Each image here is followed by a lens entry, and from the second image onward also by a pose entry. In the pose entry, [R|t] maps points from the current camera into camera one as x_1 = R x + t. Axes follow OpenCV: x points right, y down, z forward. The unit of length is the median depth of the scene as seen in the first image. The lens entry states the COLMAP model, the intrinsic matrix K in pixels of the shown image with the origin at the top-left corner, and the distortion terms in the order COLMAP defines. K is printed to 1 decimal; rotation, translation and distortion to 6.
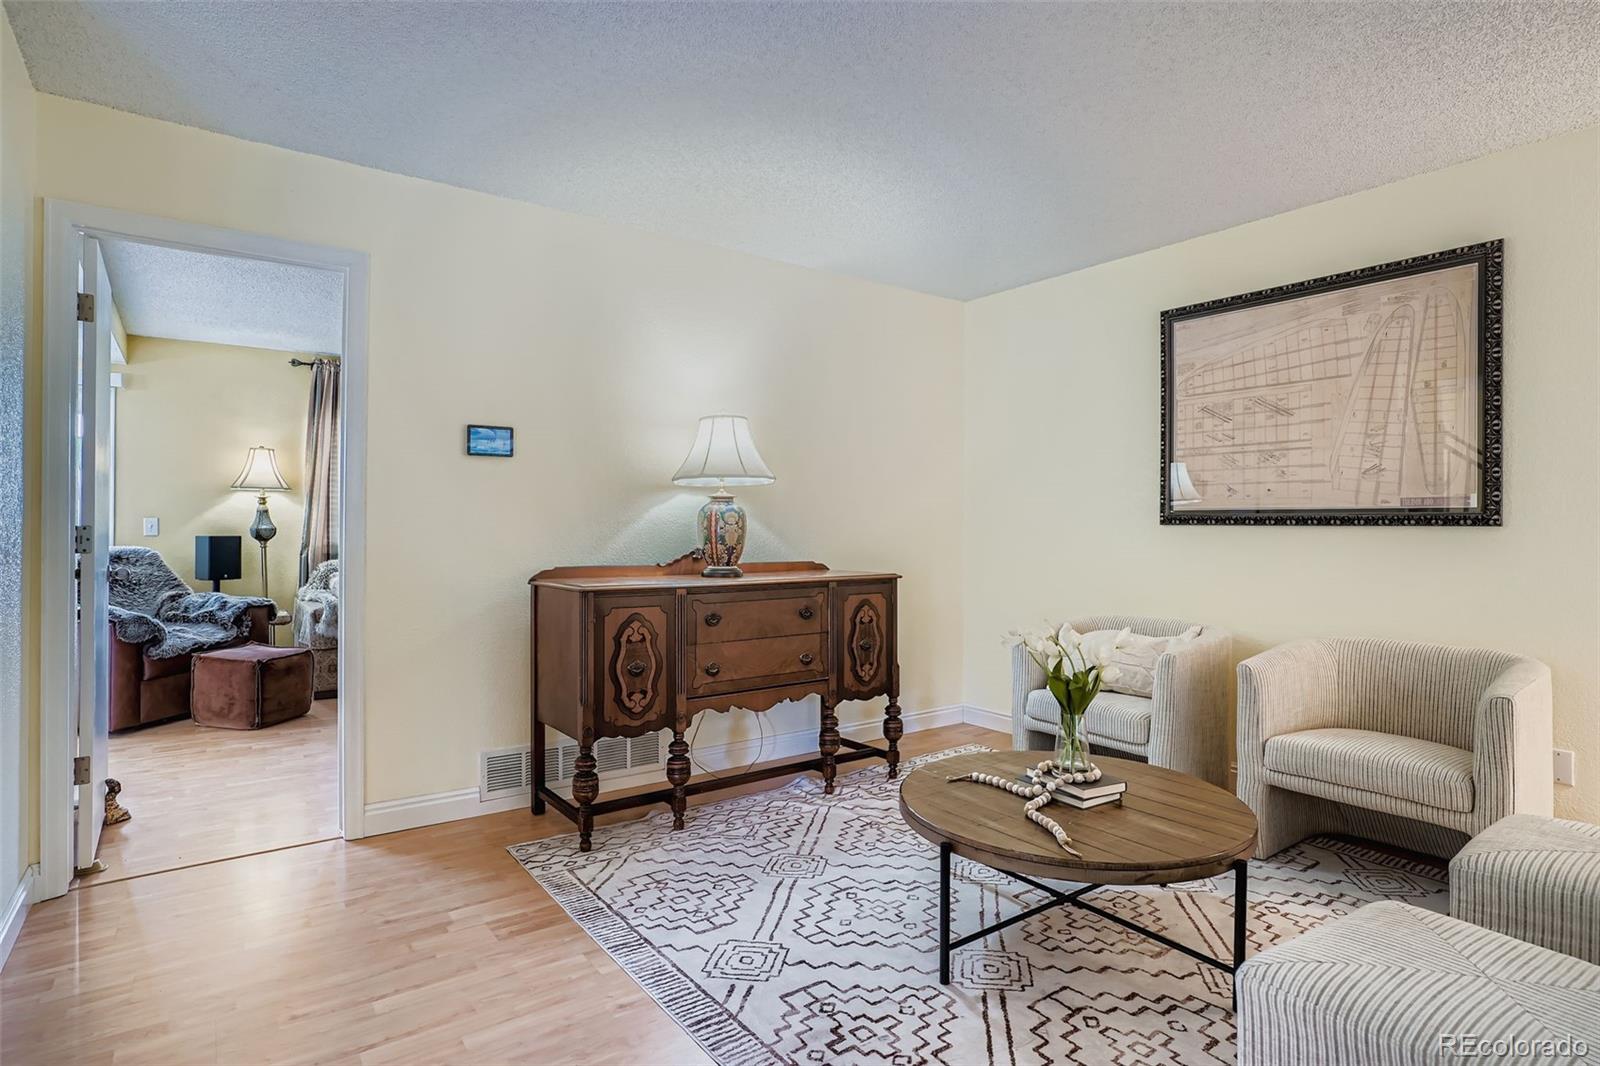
lens RADIAL K [[821.1, 0, 777.8], [0, 821.1, 522.5], [0, 0, 1]] dist [-0.018195, 0.000790]
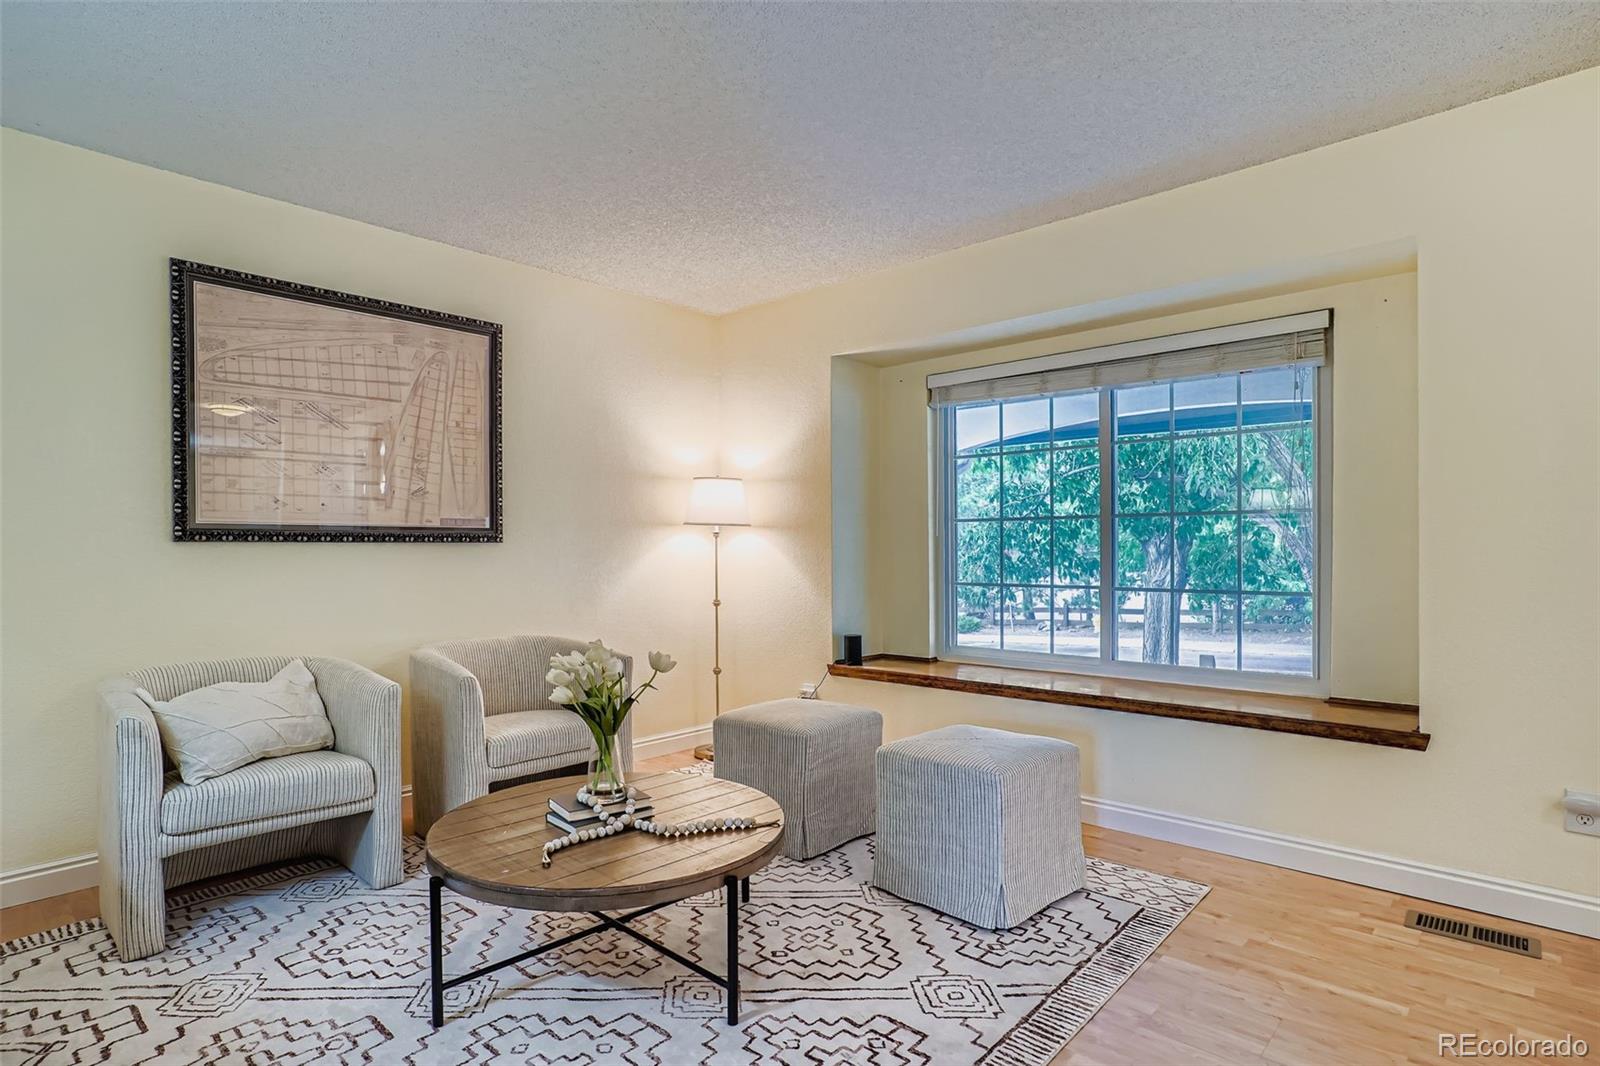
lens RADIAL K [[847.0, 0, 784.2], [0, 847.0, 556.2], [0, 0, 1]] dist [-0.033512, 0.017817]
pose [[-0.203594, -0.019795, 0.978855, -0.489906], [-0.003805, 0.999804, 0.019427, -0.001212], [-0.979048, 0.000231, -0.203629, 0.737234]]
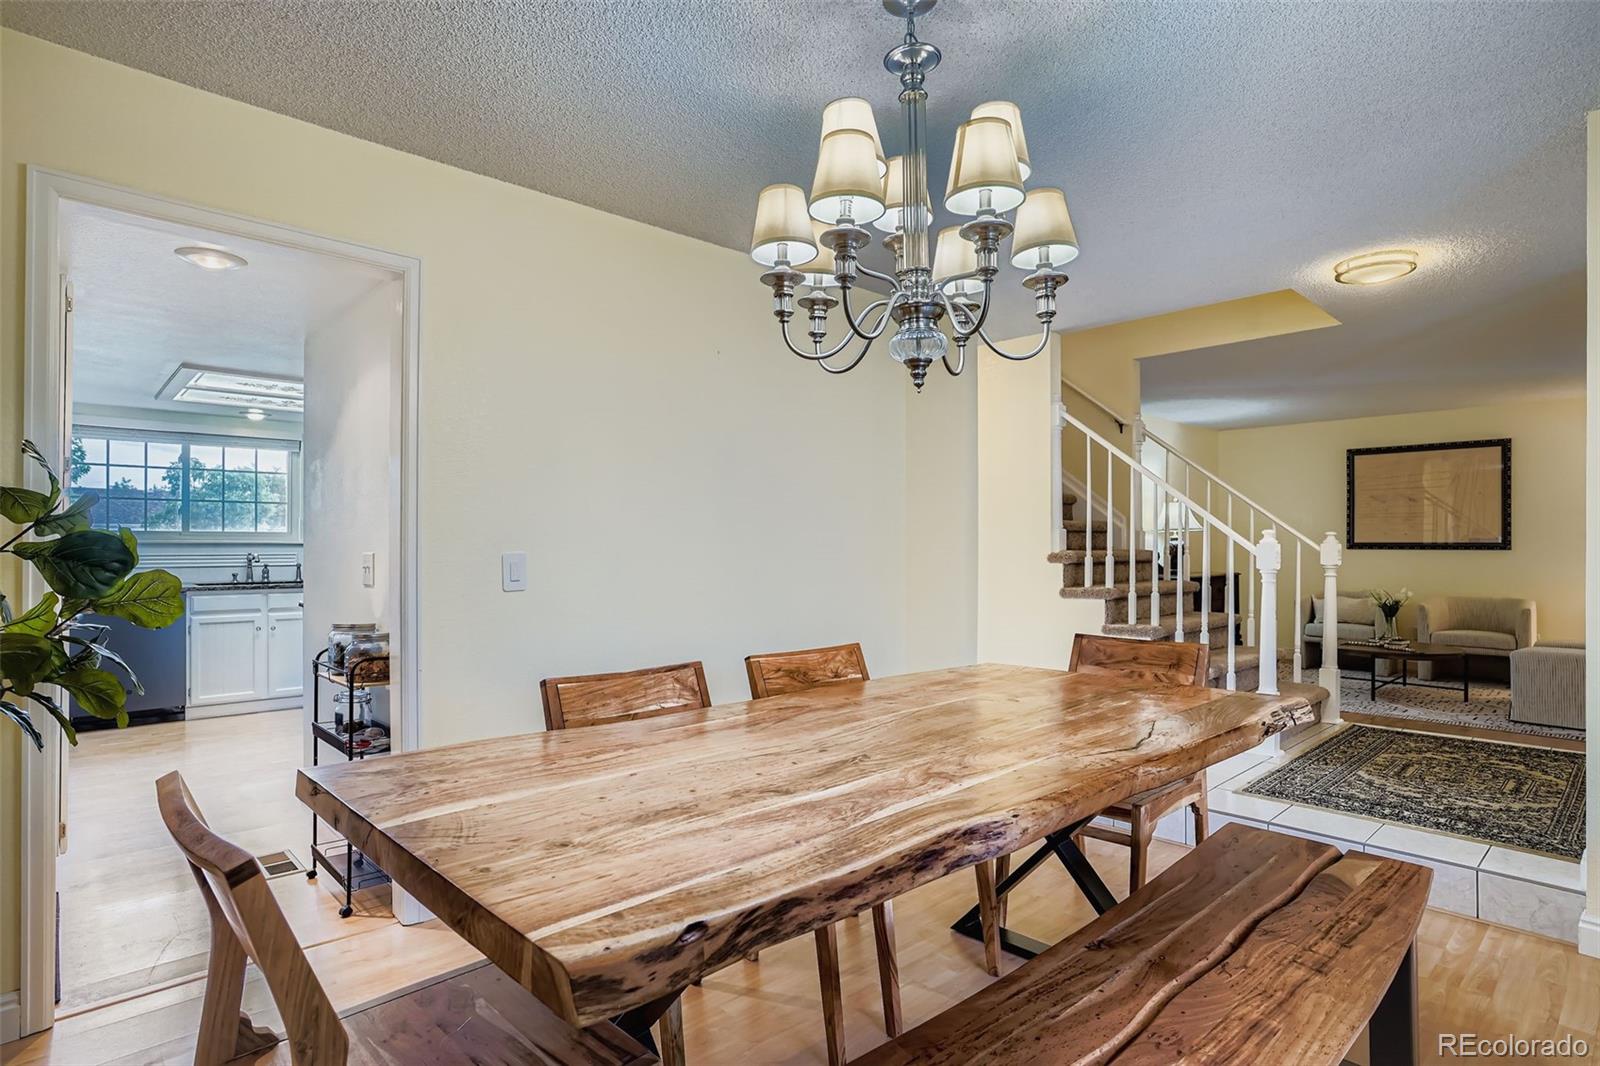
lens RADIAL K [[825.9, 0, 775.4], [0, 825.9, 544.0], [0, 0, 1]] dist [-0.047317, 0.025822]
pose [[0.993663, -0.007039, 0.112180, -1.540089], [0.006749, 0.999973, 0.002961, -0.033023], [-0.112198, -0.002185, 0.993684, -1.158734]]
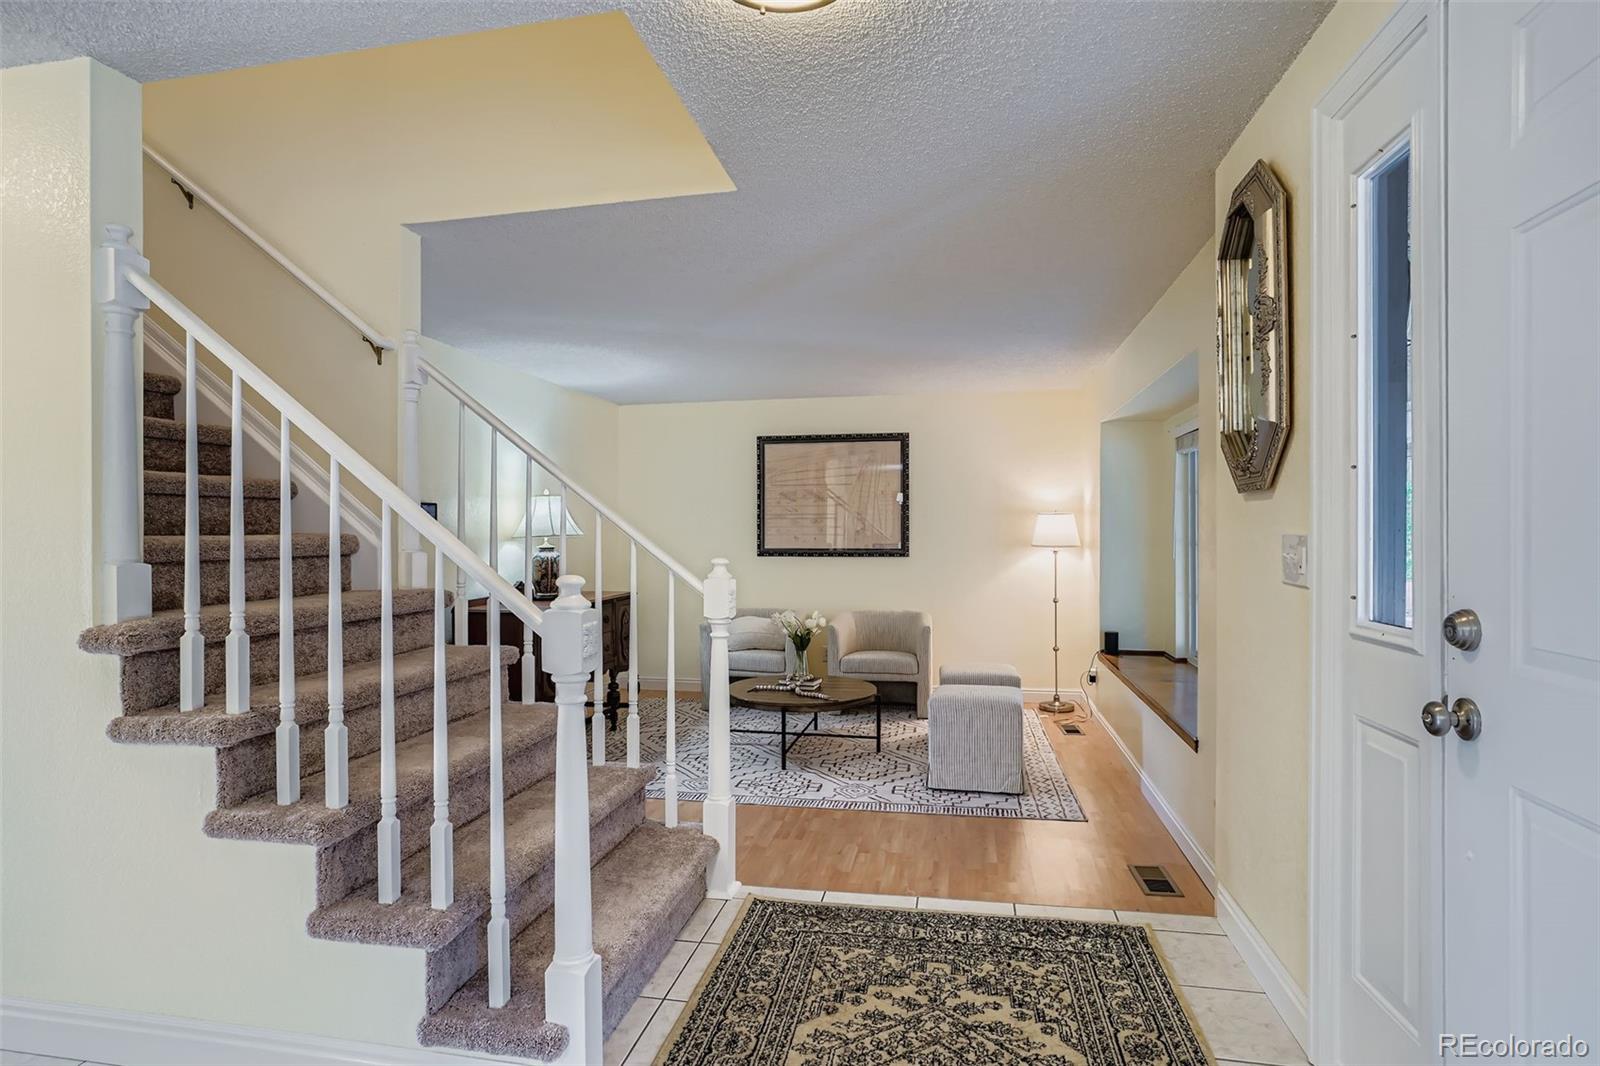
lens RADIAL K [[825.9, 0, 775.4], [0, 825.9, 544.0], [0, 0, 1]] dist [-0.047317, 0.025822]
pose [[0.740237, -0.019979, 0.672049, -0.872160], [0.006773, 0.999729, 0.022260, -0.077661], [-0.672311, -0.011926, 0.740172, -0.441071]]
